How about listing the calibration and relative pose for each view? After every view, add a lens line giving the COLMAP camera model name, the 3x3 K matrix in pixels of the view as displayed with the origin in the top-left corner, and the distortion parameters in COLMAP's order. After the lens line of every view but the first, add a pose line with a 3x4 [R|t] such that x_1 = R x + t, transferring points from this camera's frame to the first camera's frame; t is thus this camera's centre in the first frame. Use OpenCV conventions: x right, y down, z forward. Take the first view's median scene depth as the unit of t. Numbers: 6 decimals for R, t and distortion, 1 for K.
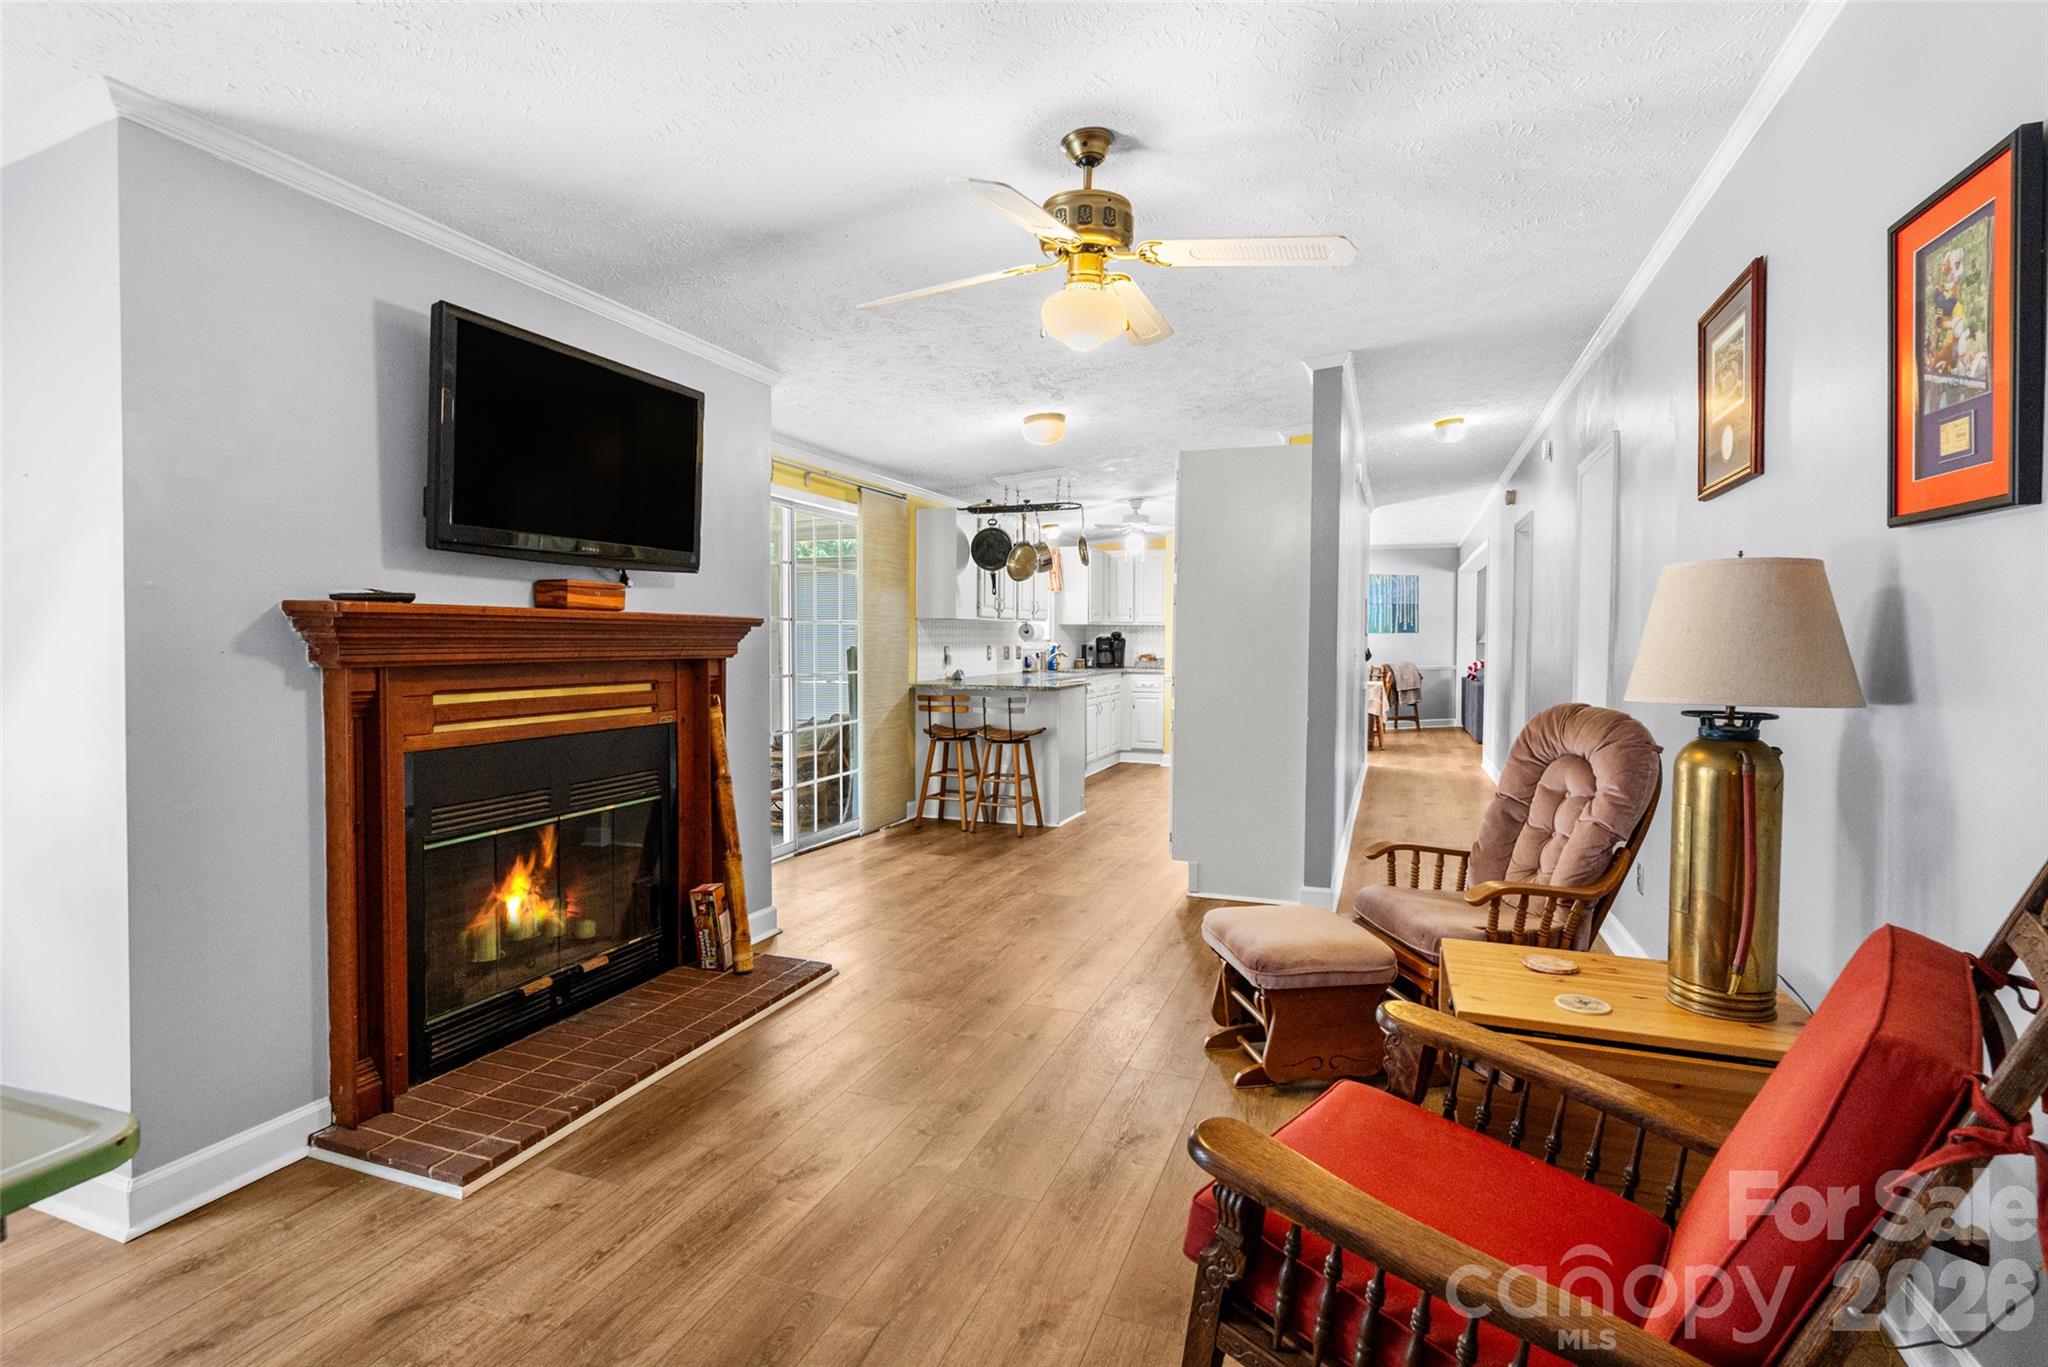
lens RADIAL K [[971.3, 0, 1023.5], [0, 971.3, 653.9], [0, 0, 1]] dist [-0.001345, -0.000351]
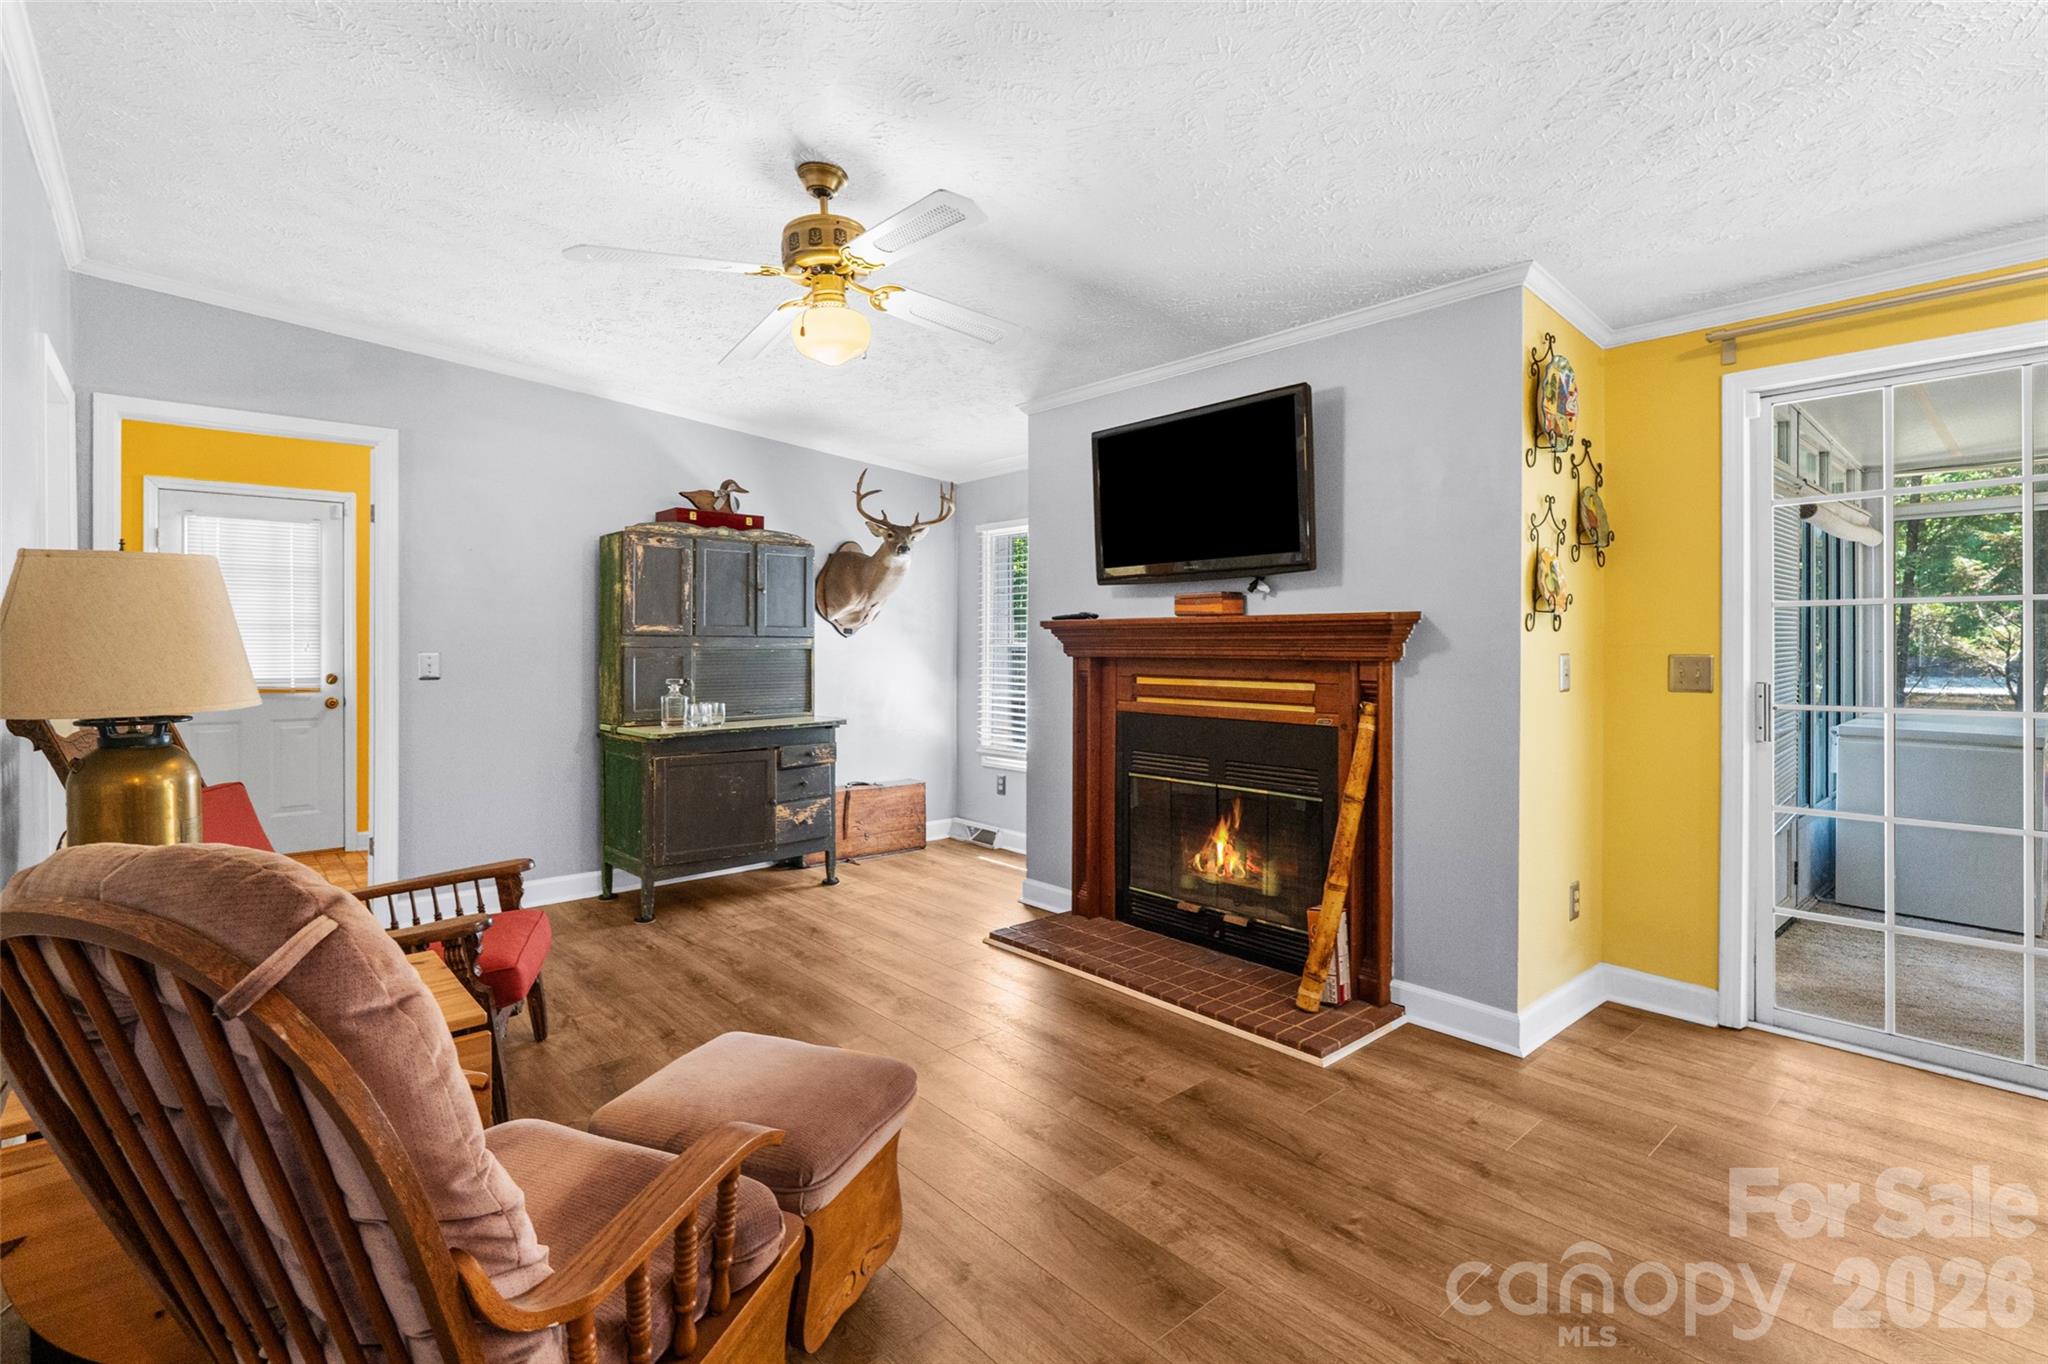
lens RADIAL K [[971.3, 0, 1023.5], [0, 971.3, 652.4], [0, 0, 1]] dist [-0.001345, -0.000351]
pose [[-0.483684, -0.003323, -0.875236, 0.714309], [-0.020360, 0.999765, 0.007455, -0.003963], [0.875006, 0.021426, -0.483638, 1.375253]]
